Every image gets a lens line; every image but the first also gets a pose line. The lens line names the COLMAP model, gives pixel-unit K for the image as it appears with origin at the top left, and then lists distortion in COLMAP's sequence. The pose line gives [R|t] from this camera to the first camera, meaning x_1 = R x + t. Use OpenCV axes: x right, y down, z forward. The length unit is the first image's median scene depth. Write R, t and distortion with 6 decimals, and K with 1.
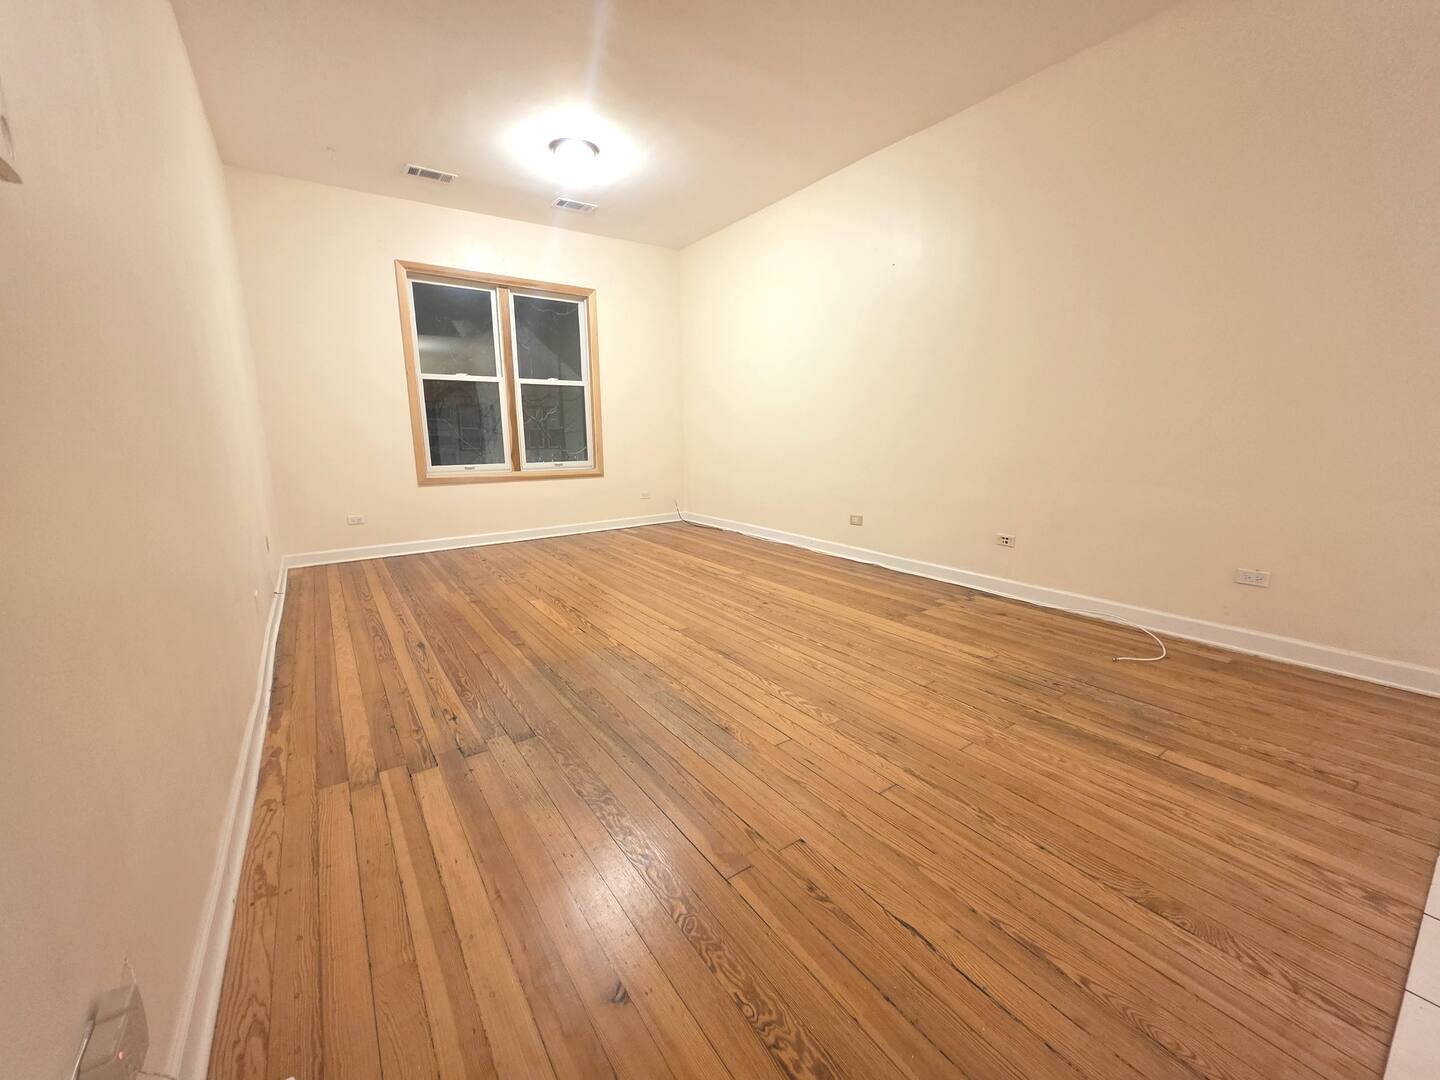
lens RADIAL K [[572.8, 0, 724.1], [0, 572.8, 542.7], [0, 0, 1]] dist [0.000335, 0.000814]
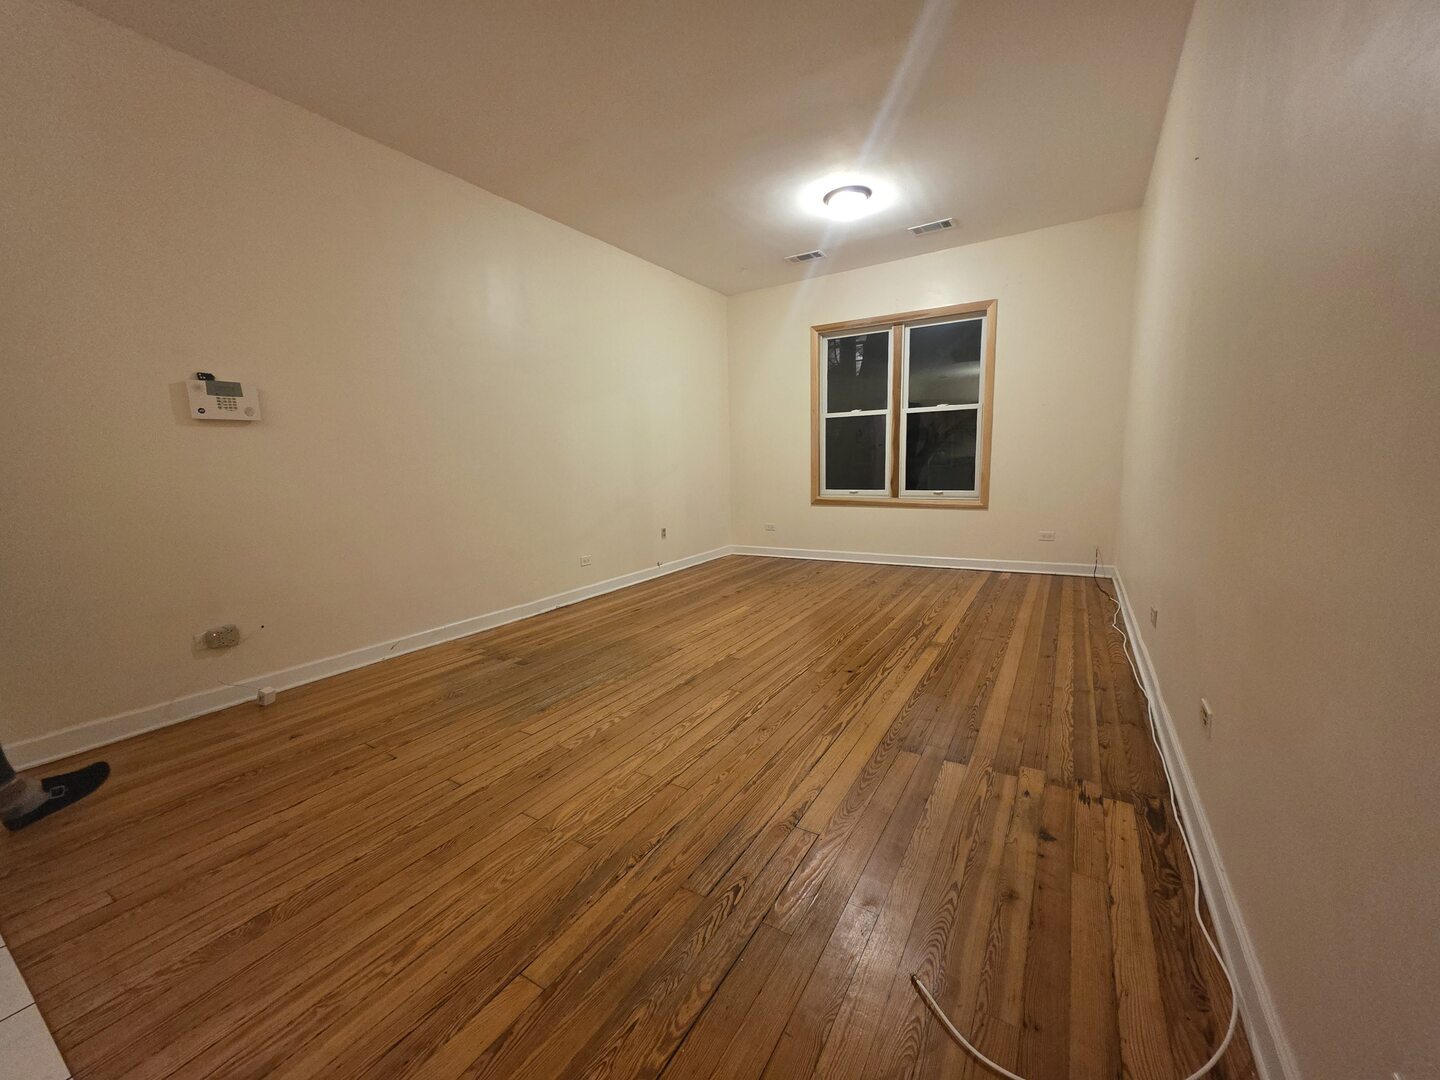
lens RADIAL K [[574.3, 0, 719.5], [0, 574.3, 542.2], [0, 0, 1]] dist [0.002161, -0.000520]
pose [[0.392540, 0.129792, -0.910531, 0.849596], [-0.153811, 0.985315, 0.074143, -0.131765], [0.906783, 0.110945, 0.406739, 0.532250]]
